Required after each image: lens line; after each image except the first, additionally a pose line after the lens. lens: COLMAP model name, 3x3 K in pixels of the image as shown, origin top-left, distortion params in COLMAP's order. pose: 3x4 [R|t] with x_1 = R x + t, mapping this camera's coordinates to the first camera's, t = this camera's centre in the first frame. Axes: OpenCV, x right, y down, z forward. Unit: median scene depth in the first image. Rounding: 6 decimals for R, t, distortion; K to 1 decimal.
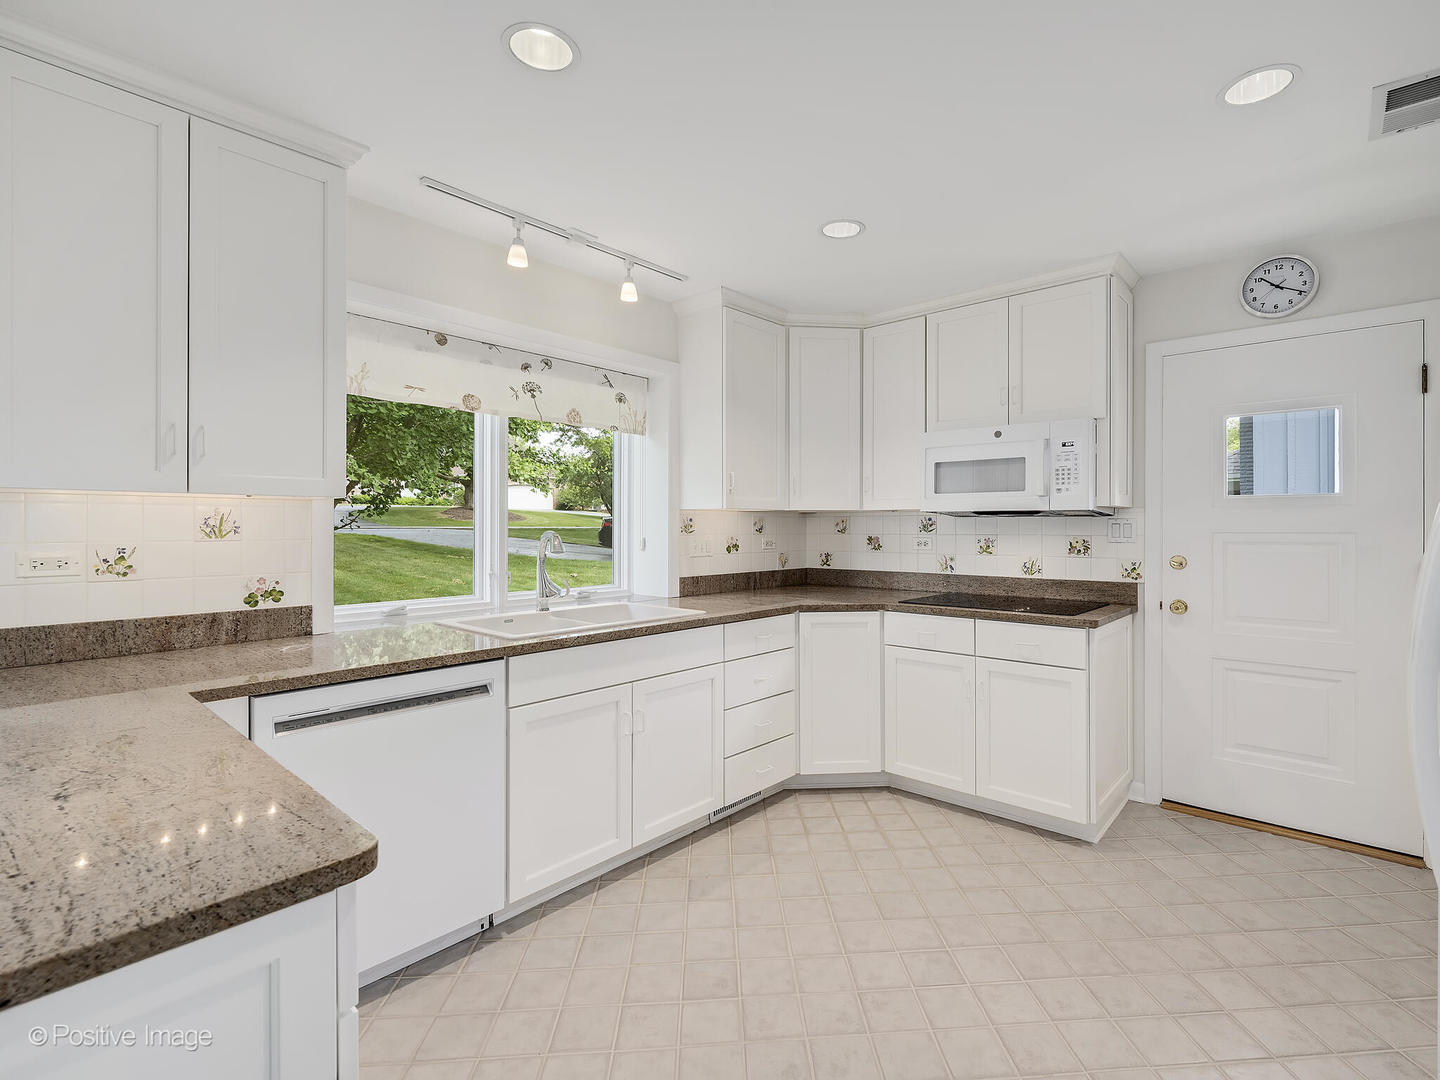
lens RADIAL K [[659.6, 0, 725.4], [0, 659.6, 526.1], [0, 0, 1]] dist [0.003868, -0.000471]
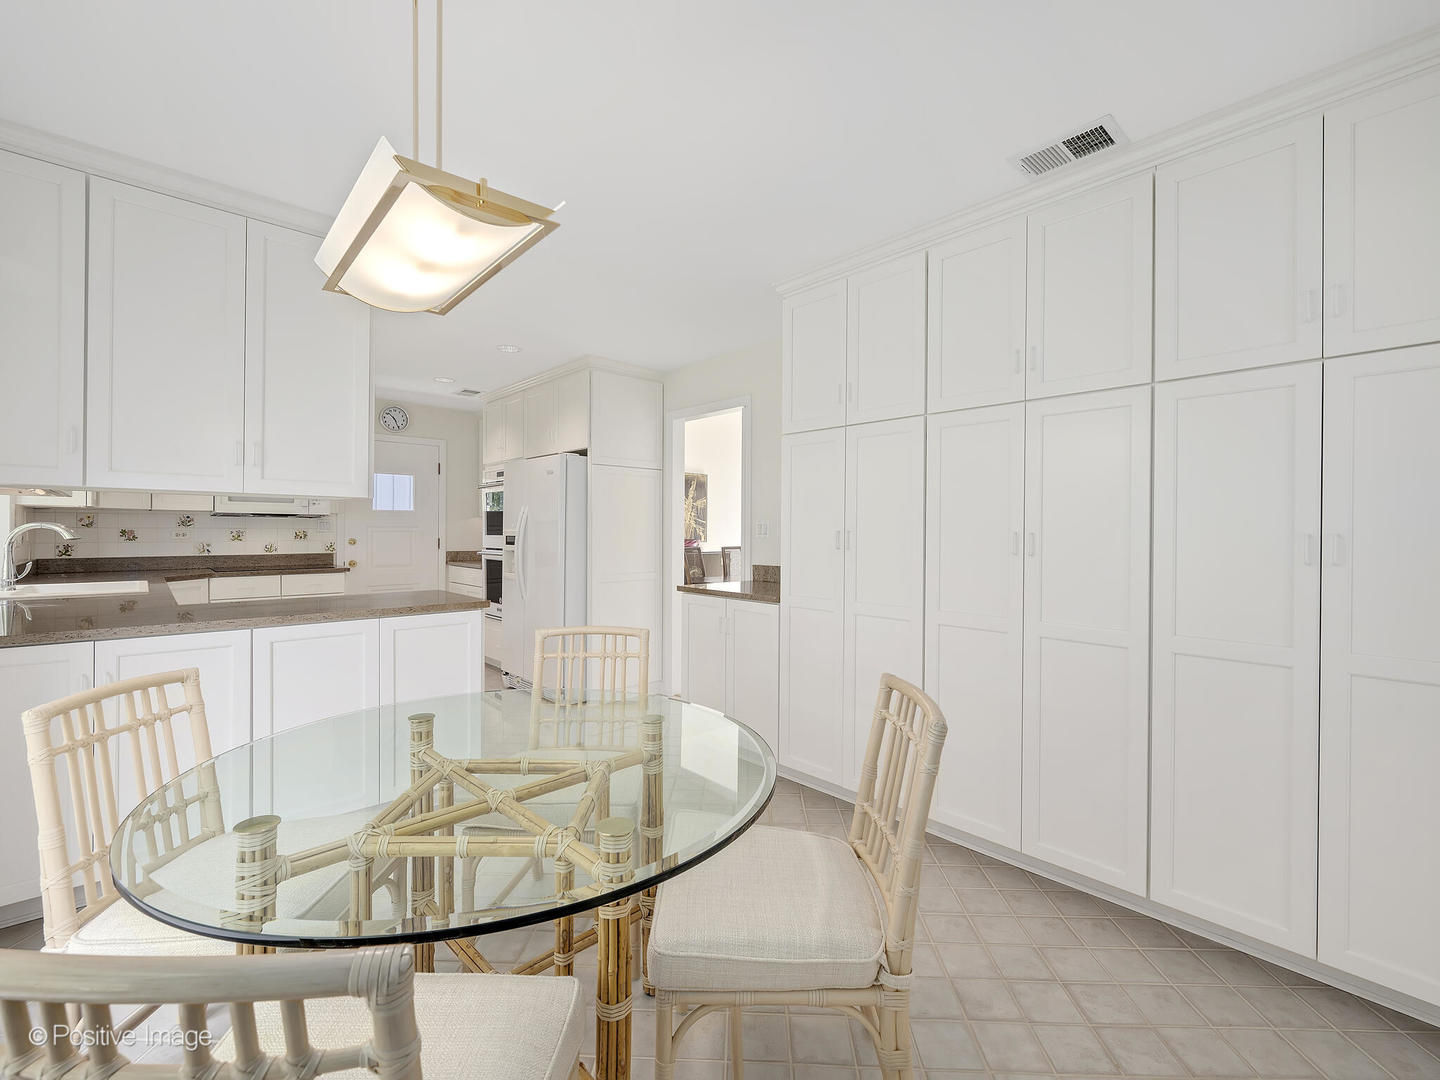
lens RADIAL K [[618.7, 0, 728.1], [0, 618.7, 531.6], [0, 0, 1]] dist [0.000833, 0.000047]
pose [[0.099685, -0.000600, 0.995019, -1.006798], [-0.002116, 0.999997, 0.000815, 0.019033], [-0.995017, -0.002187, 0.099684, -0.308086]]
